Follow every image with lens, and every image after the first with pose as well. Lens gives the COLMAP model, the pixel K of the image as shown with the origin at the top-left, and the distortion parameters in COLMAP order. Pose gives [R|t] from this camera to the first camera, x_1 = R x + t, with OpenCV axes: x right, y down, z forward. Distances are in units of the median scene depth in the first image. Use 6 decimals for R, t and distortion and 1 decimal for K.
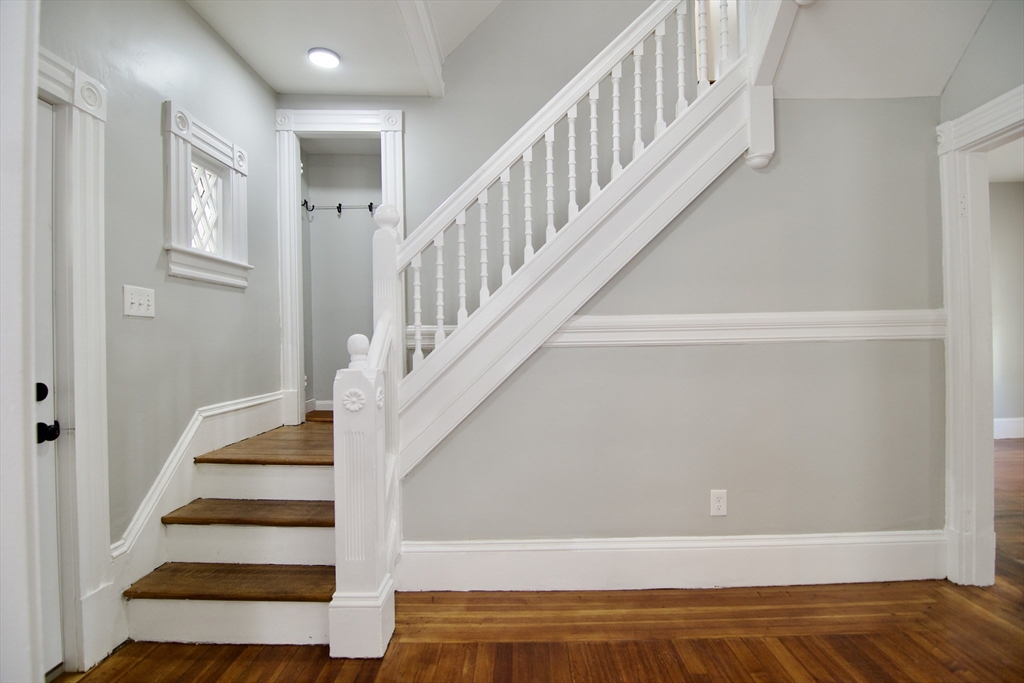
lens RADIAL K [[487.4, 0, 515.8], [0, 487.4, 337.8], [0, 0, 1]] dist [-0.002916, -0.012437]
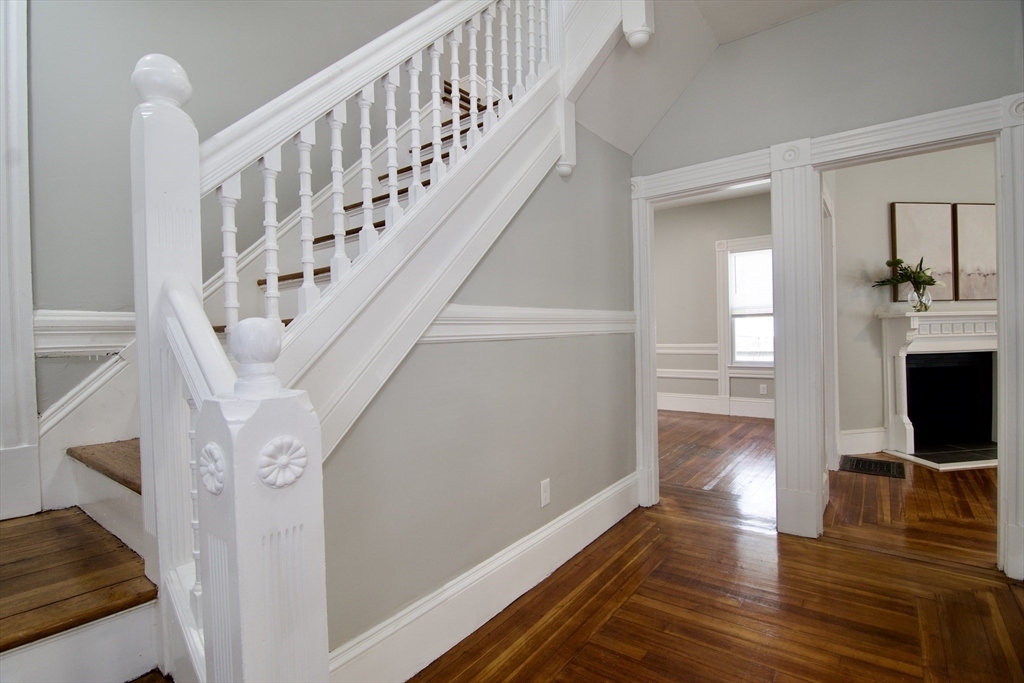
lens RADIAL K [[487.4, 0, 515.8], [0, 487.4, 337.8], [0, 0, 1]] dist [-0.002916, -0.012437]
pose [[0.609698, -0.008095, 0.792592, -0.442916], [0.010058, 0.999946, 0.002476, 0.009985], [-0.792570, 0.006462, 0.609747, 0.431303]]
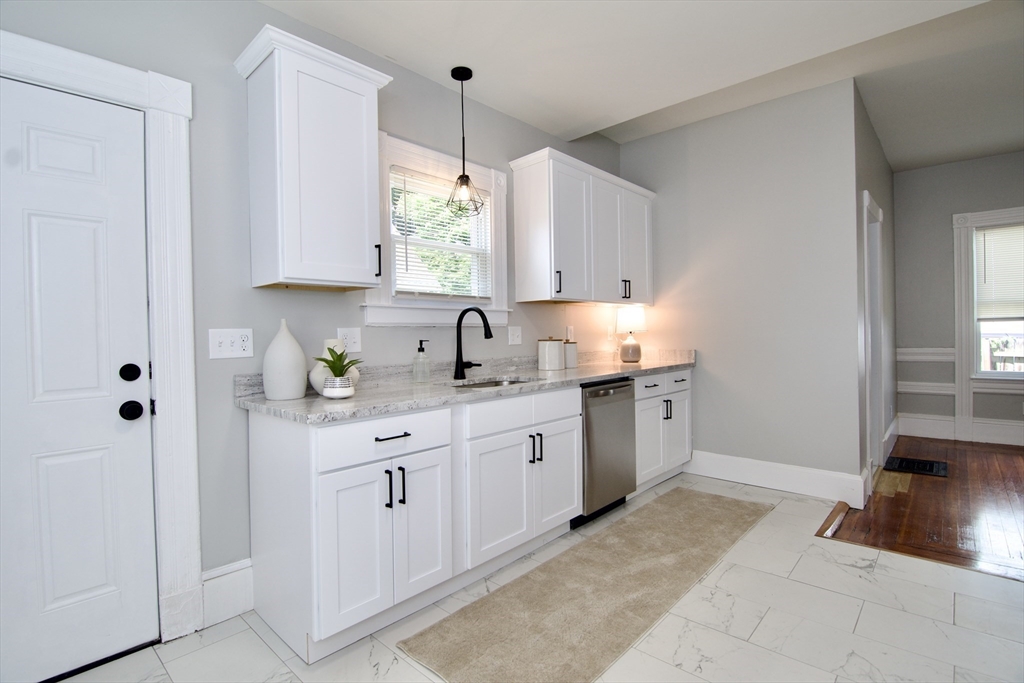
lens RADIAL K [[491.4, 0, 512.2], [0, 491.4, 338.9], [0, 0, 1]] dist [-0.000391, -0.013579]
pose [[0.672380, -0.007748, 0.740165, -0.443785], [0.005604, 0.999970, 0.005377, 0.000299], [-0.740184, 0.000533, 0.672404, 2.539069]]
